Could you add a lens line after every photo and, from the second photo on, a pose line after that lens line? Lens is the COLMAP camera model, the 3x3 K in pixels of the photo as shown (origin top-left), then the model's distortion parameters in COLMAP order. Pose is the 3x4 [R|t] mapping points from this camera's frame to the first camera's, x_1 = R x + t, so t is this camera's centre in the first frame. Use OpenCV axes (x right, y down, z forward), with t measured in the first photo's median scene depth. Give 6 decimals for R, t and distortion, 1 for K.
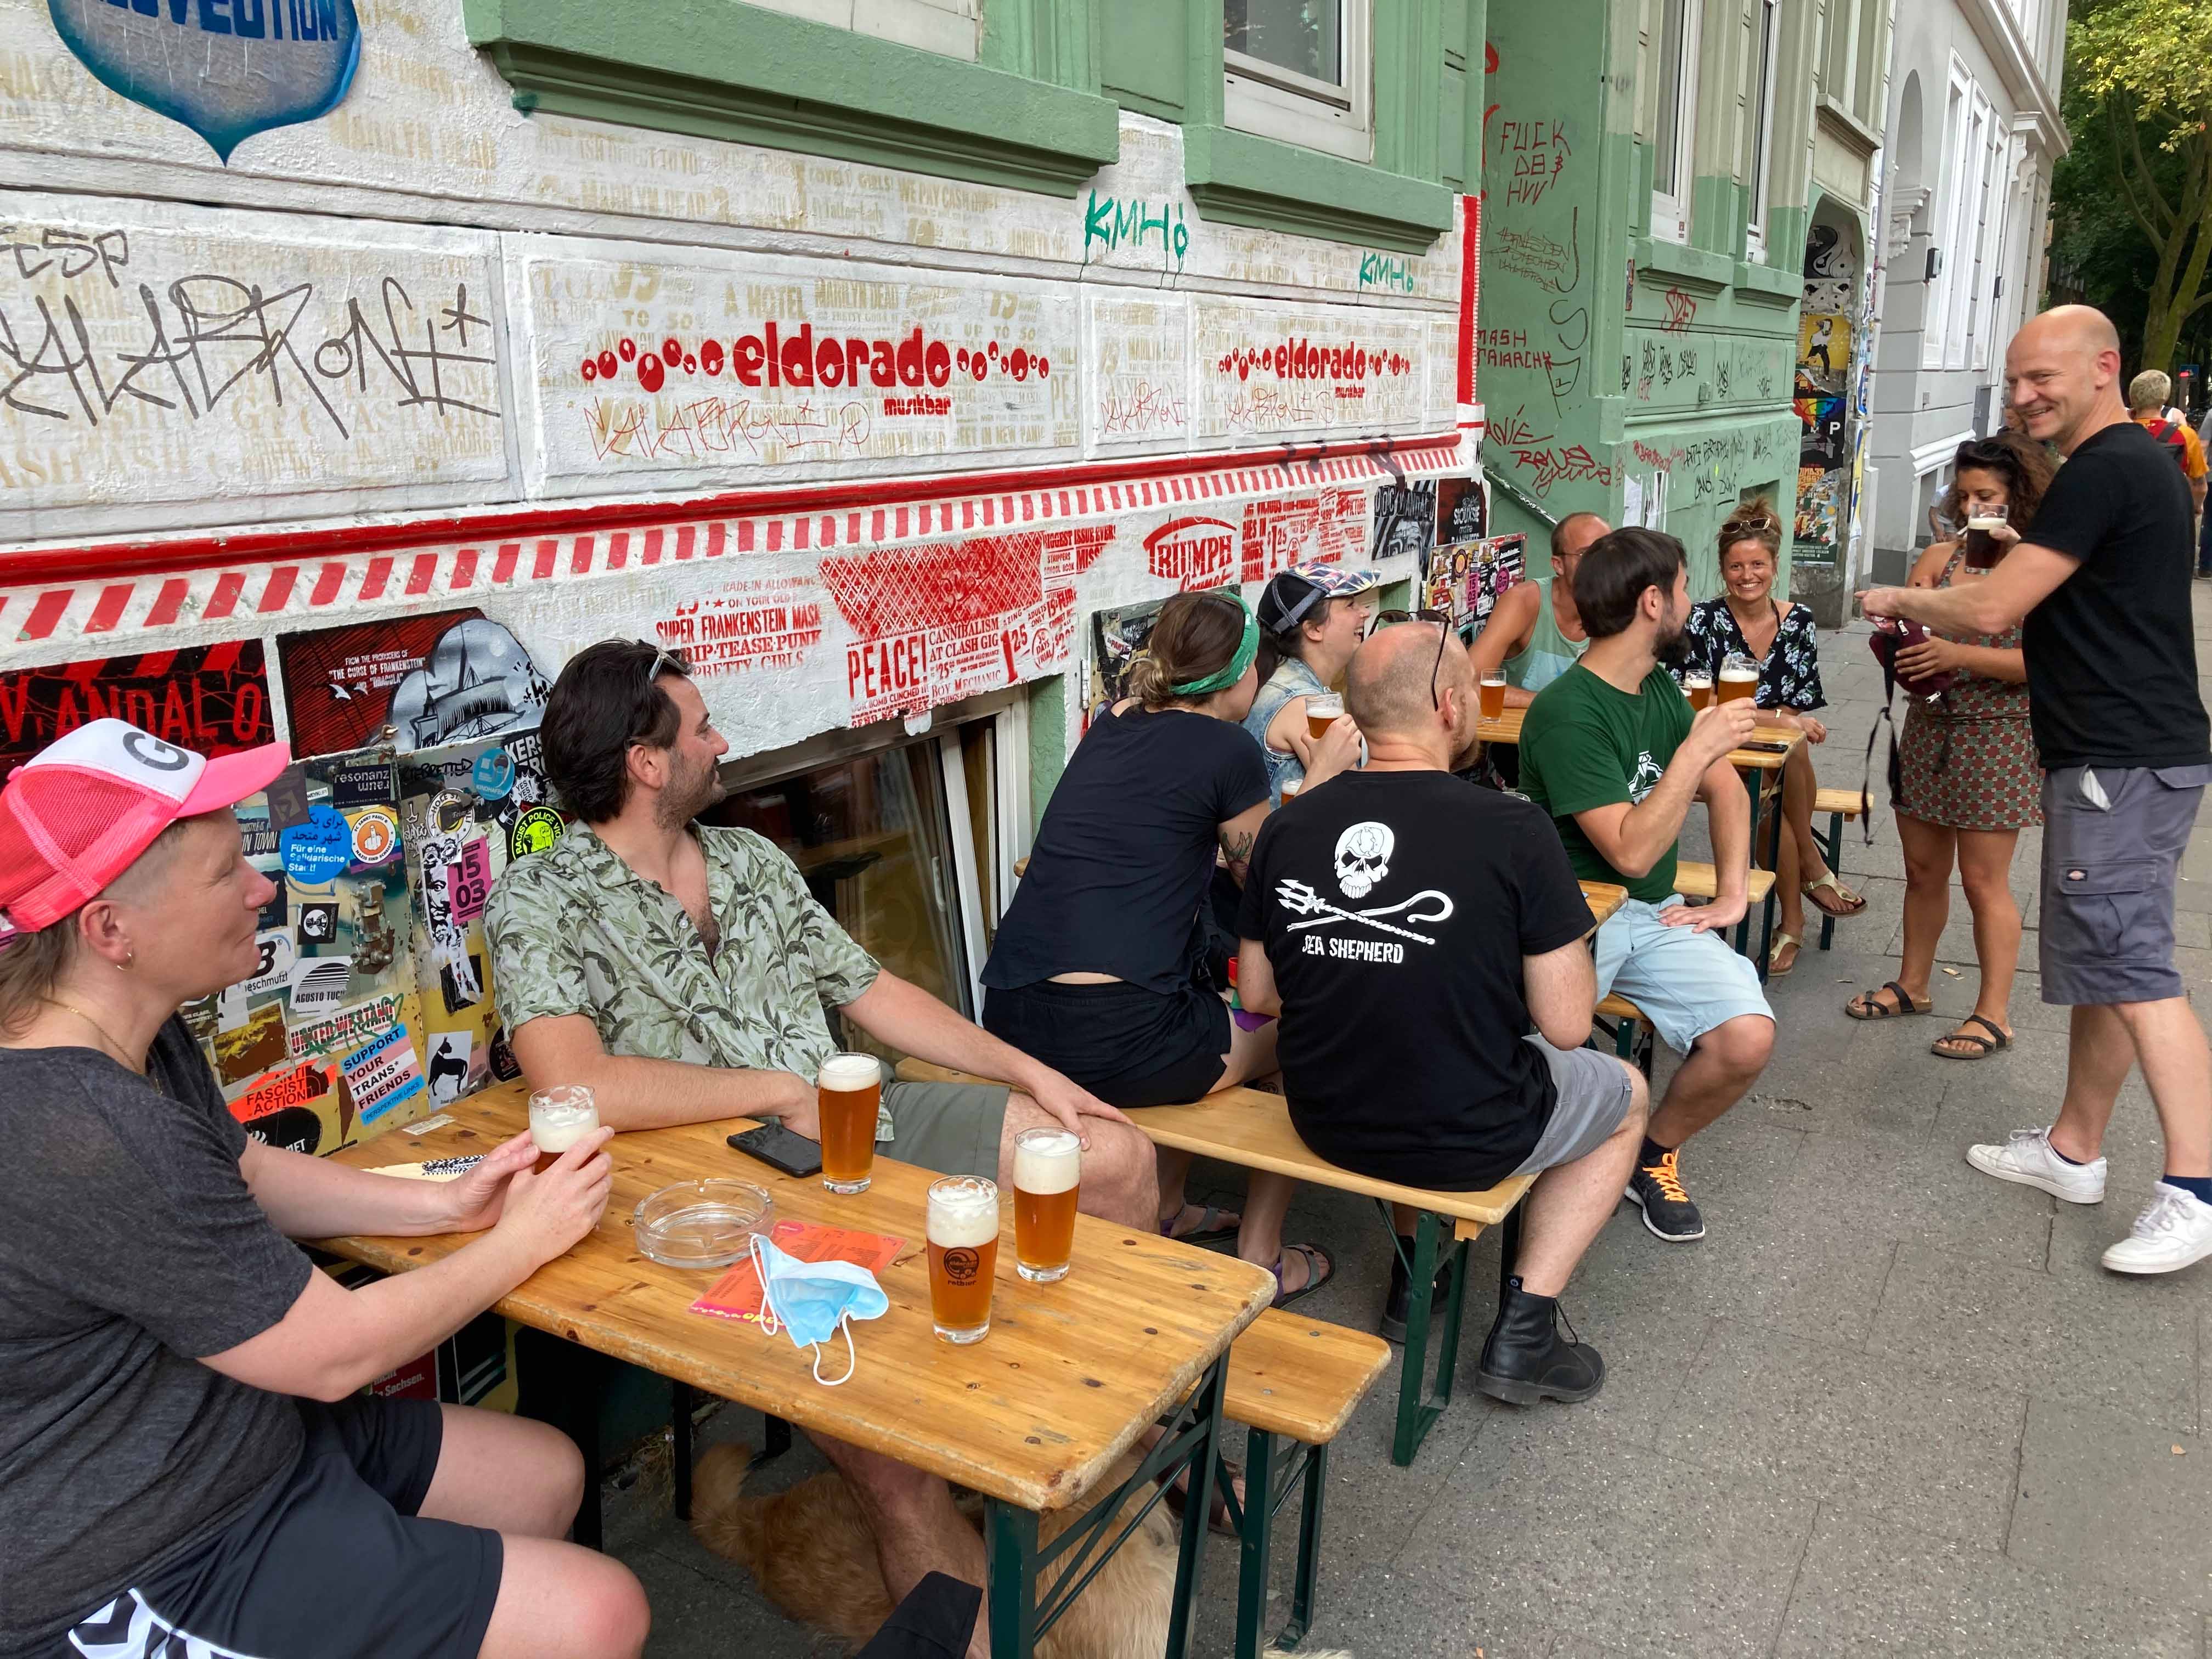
lens RADIAL K [[1789.0, 0, 1114.6], [0, 1789.0, 865.7], [0, 0, 1]] dist [0.120310, -0.327982]
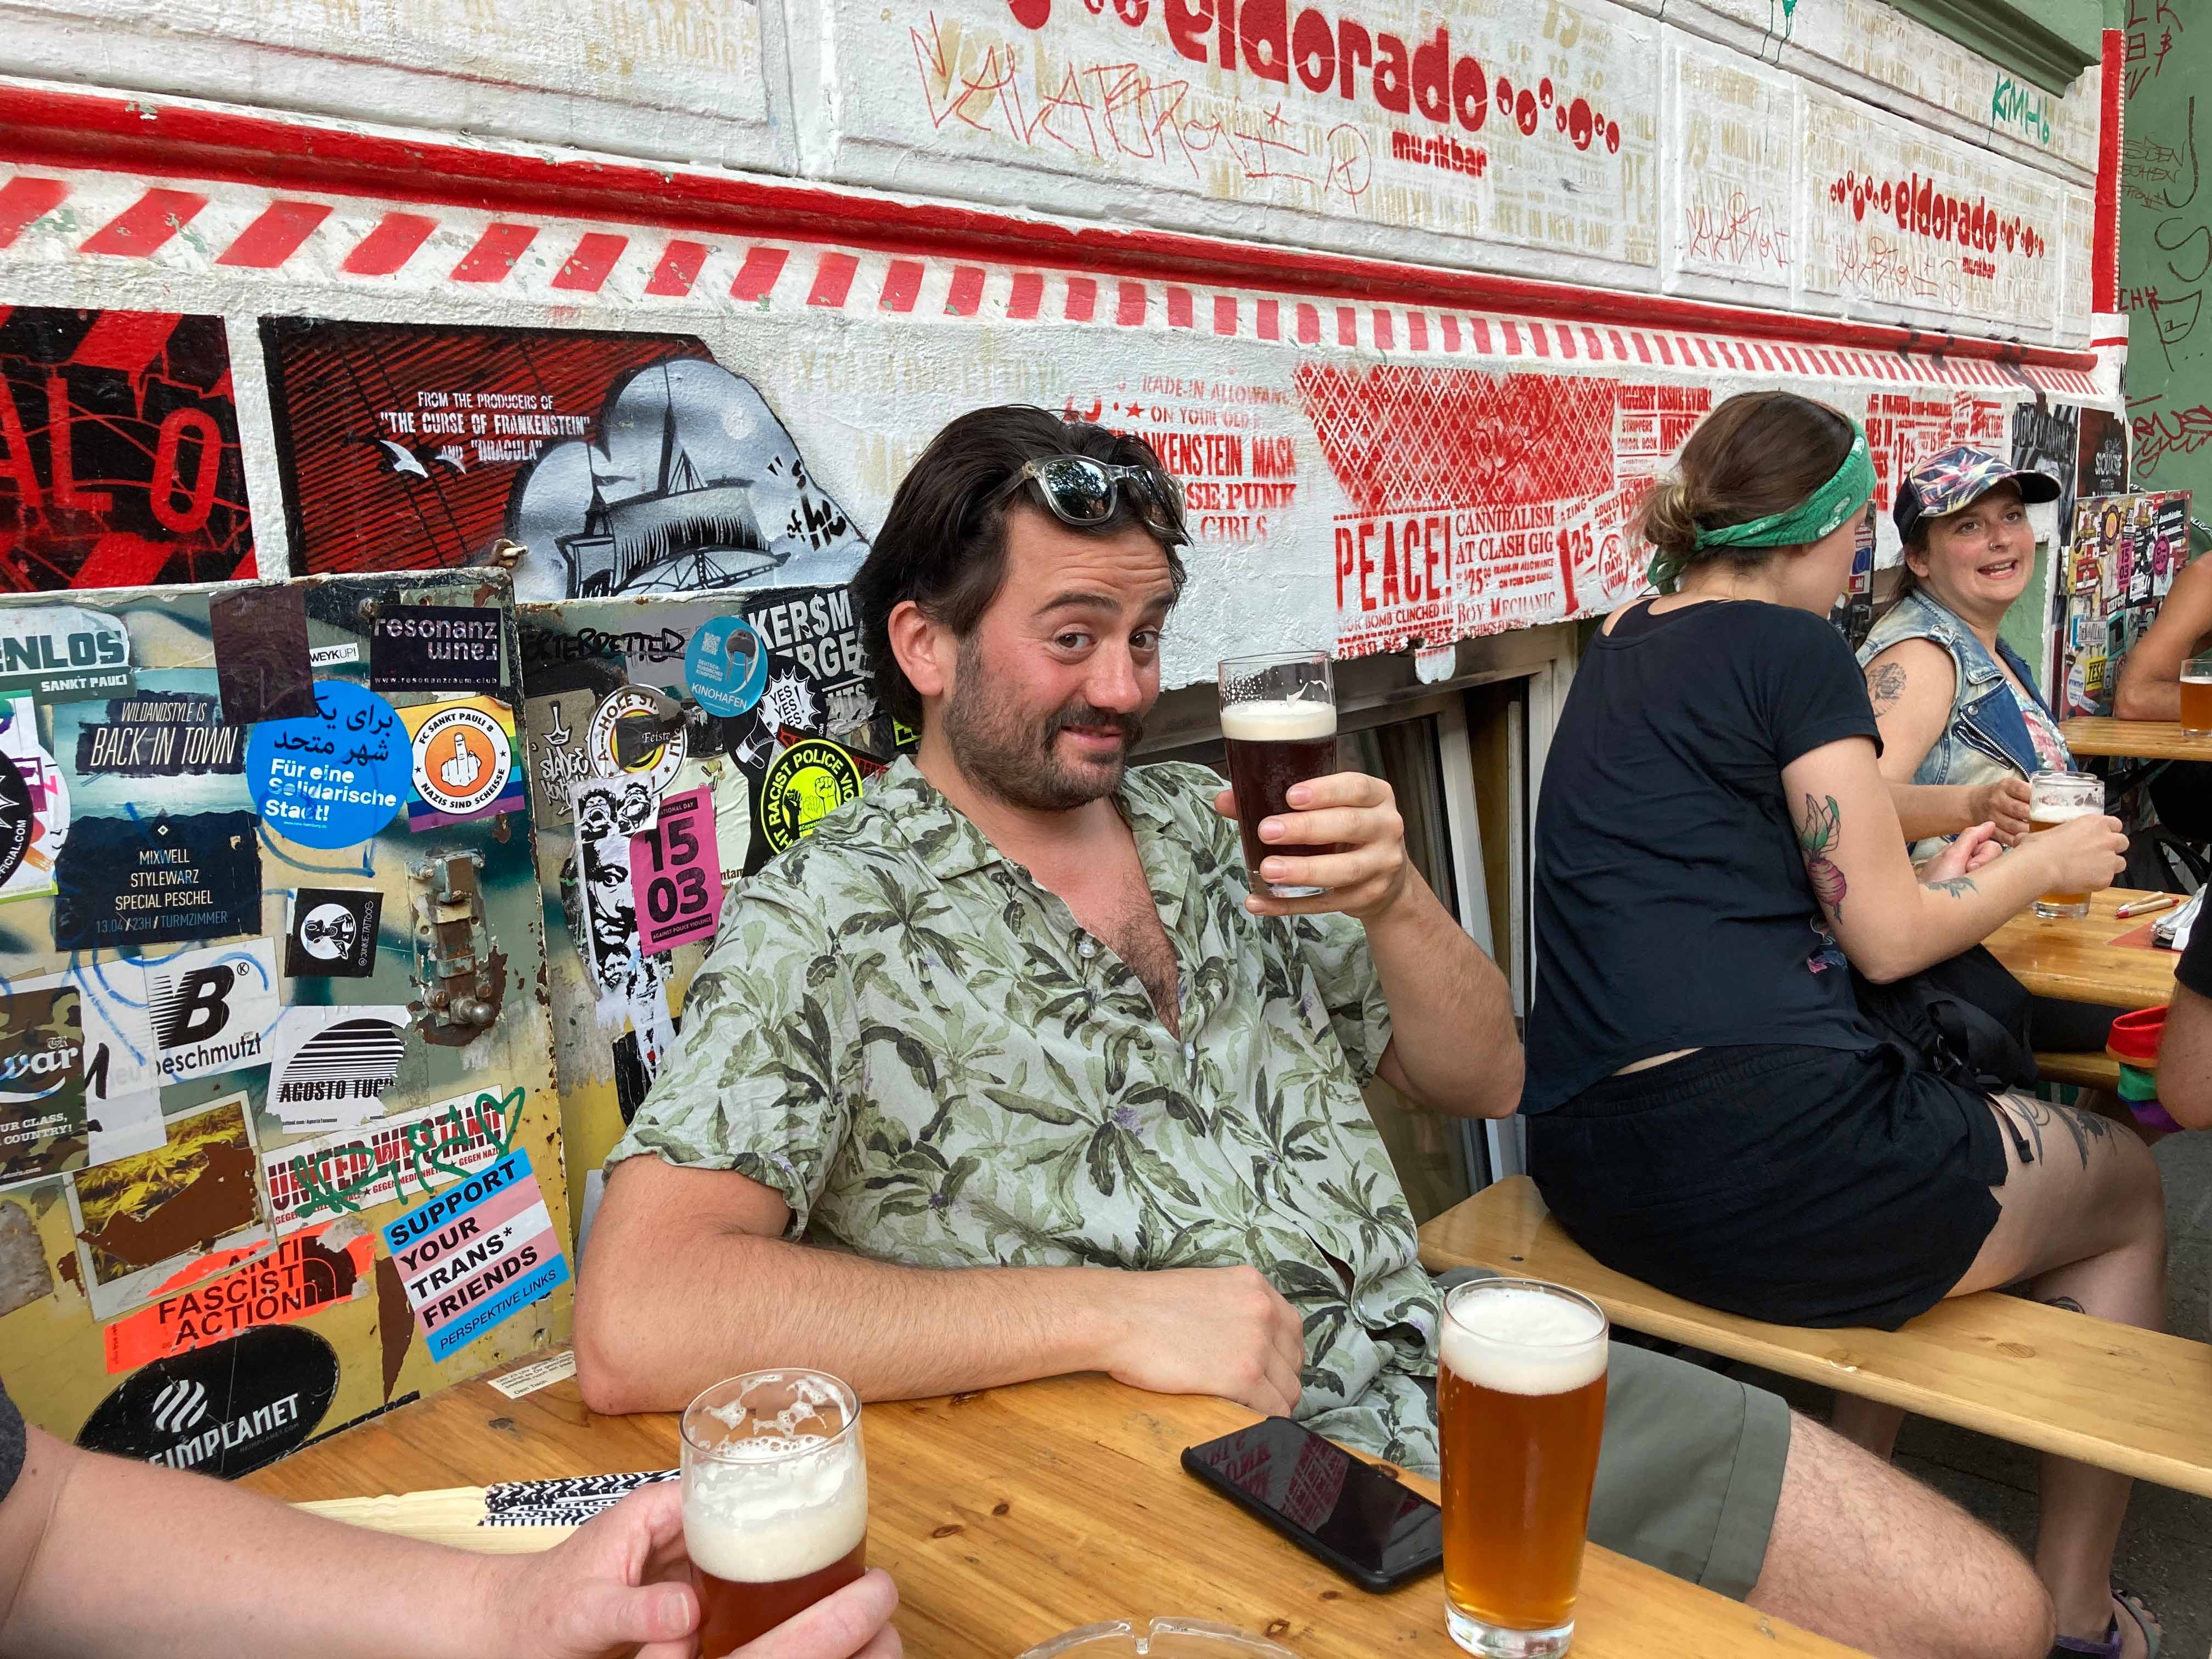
lens RADIAL K [[1788.6, 0, 1106.0], [0, 1788.6, 829.5], [0, 0, 1]] dist [0.124111, -0.246500]
pose [[0.980917, -0.004867, -0.194367, -0.130148], [-0.011374, 0.996538, -0.082354, 0.036064], [0.194095, 0.082993, 0.977466, 0.497034]]
